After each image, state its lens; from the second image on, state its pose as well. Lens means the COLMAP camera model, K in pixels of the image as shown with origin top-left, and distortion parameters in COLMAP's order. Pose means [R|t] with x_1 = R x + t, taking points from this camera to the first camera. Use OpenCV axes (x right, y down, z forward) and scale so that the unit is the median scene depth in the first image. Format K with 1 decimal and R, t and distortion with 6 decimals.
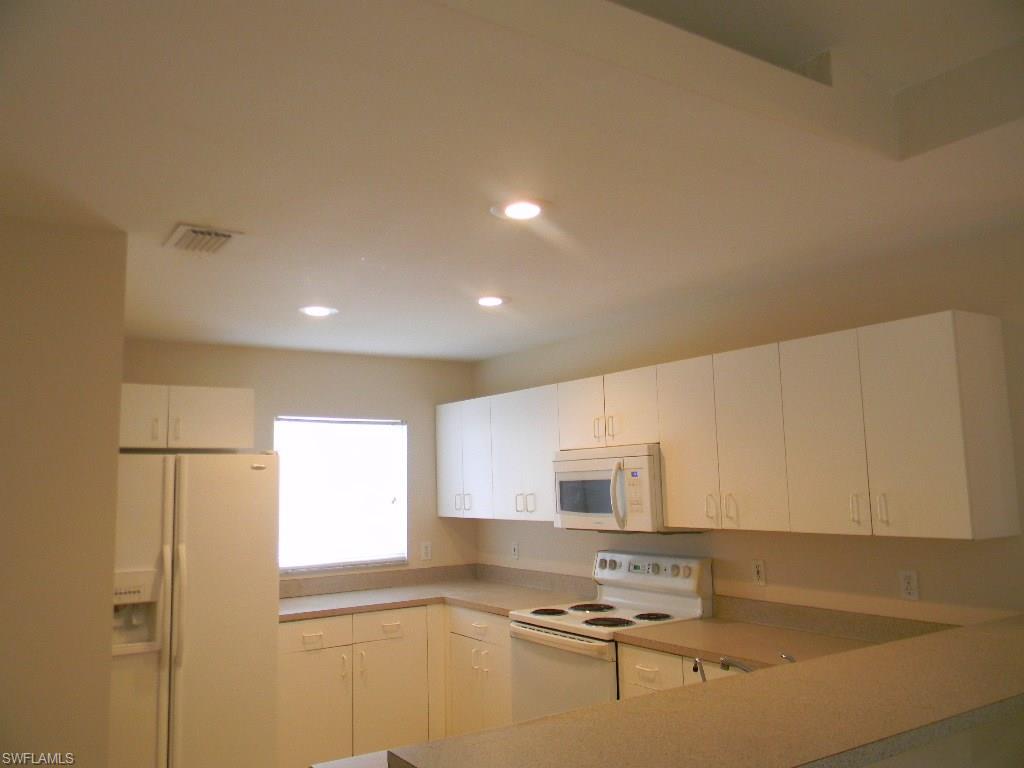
lens RADIAL K [[823.2, 0, 503.7], [0, 823.2, 387.1], [0, 0, 1]] dist [-0.006851, -0.003078]
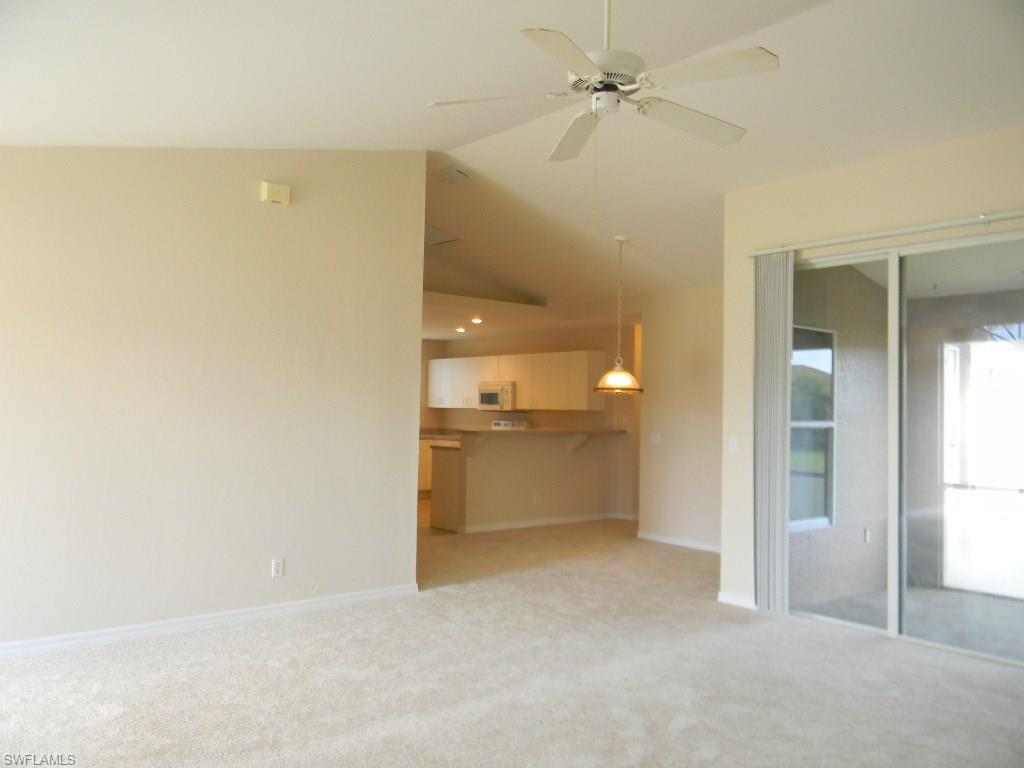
lens RADIAL K [[823.2, 0, 503.7], [0, 823.2, 387.1], [0, 0, 1]] dist [-0.006851, -0.003078]
pose [[0.993175, 0.044121, 0.107971, -0.159742], [-0.053750, 0.994673, 0.087959, -0.157243], [-0.103515, -0.093162, 0.990255, -1.796095]]
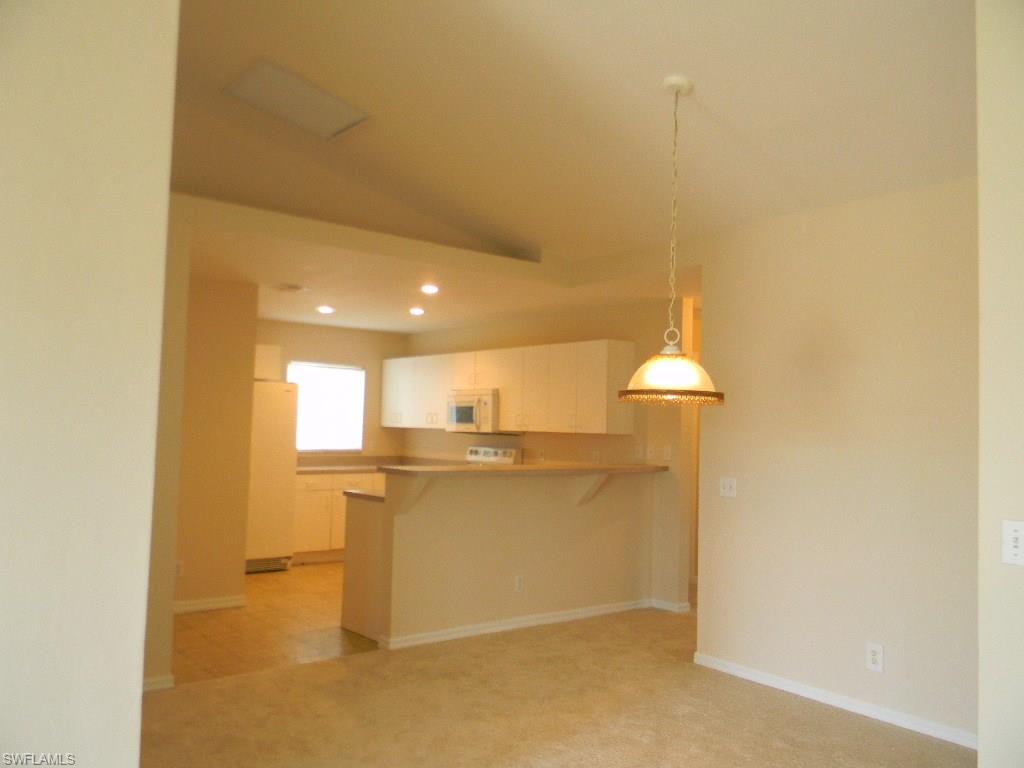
lens RADIAL K [[823.2, 0, 503.7], [0, 823.2, 387.1], [0, 0, 1]] dist [-0.006851, -0.003078]
pose [[0.994946, 0.055033, 0.083984, 0.031468], [-0.060642, 0.995991, 0.065756, -0.062696], [-0.080029, -0.070516, 0.994295, -0.906351]]
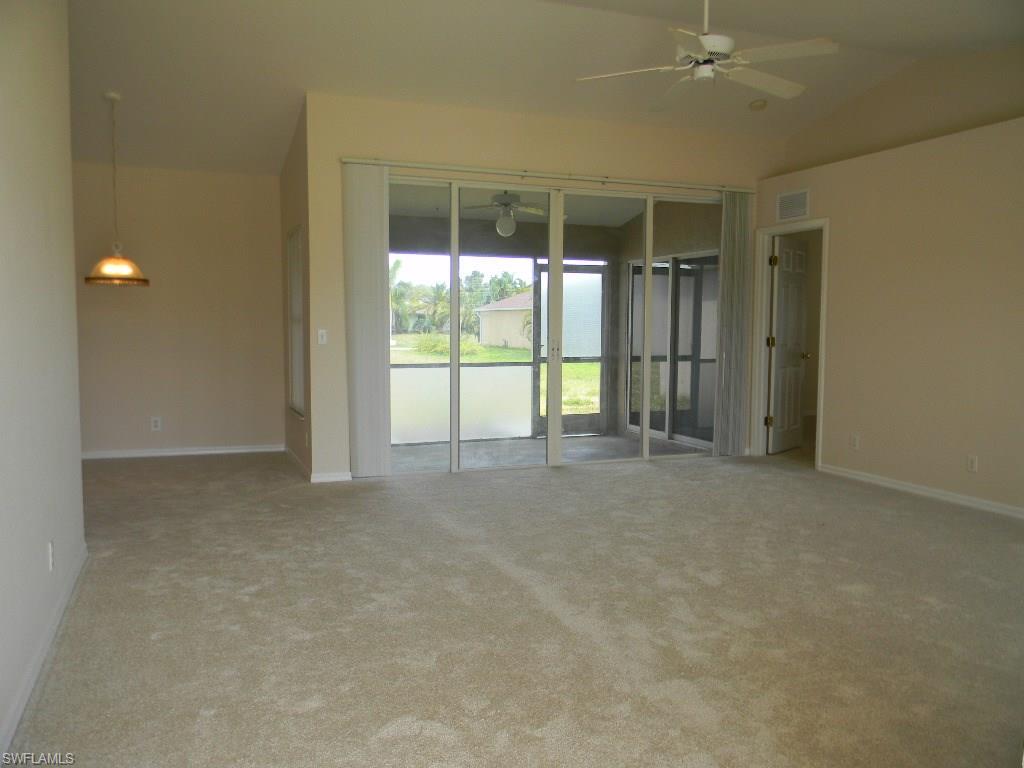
lens RADIAL K [[830.2, 0, 512.0], [0, 830.2, 384.0], [0, 0, 1]] dist [0.005872, 0.001648]
pose [[0.203004, -0.053231, 0.977730, -1.053218], [-0.126333, 0.988752, 0.080061, -0.035991], [-0.970994, -0.139772, 0.193995, -1.092775]]
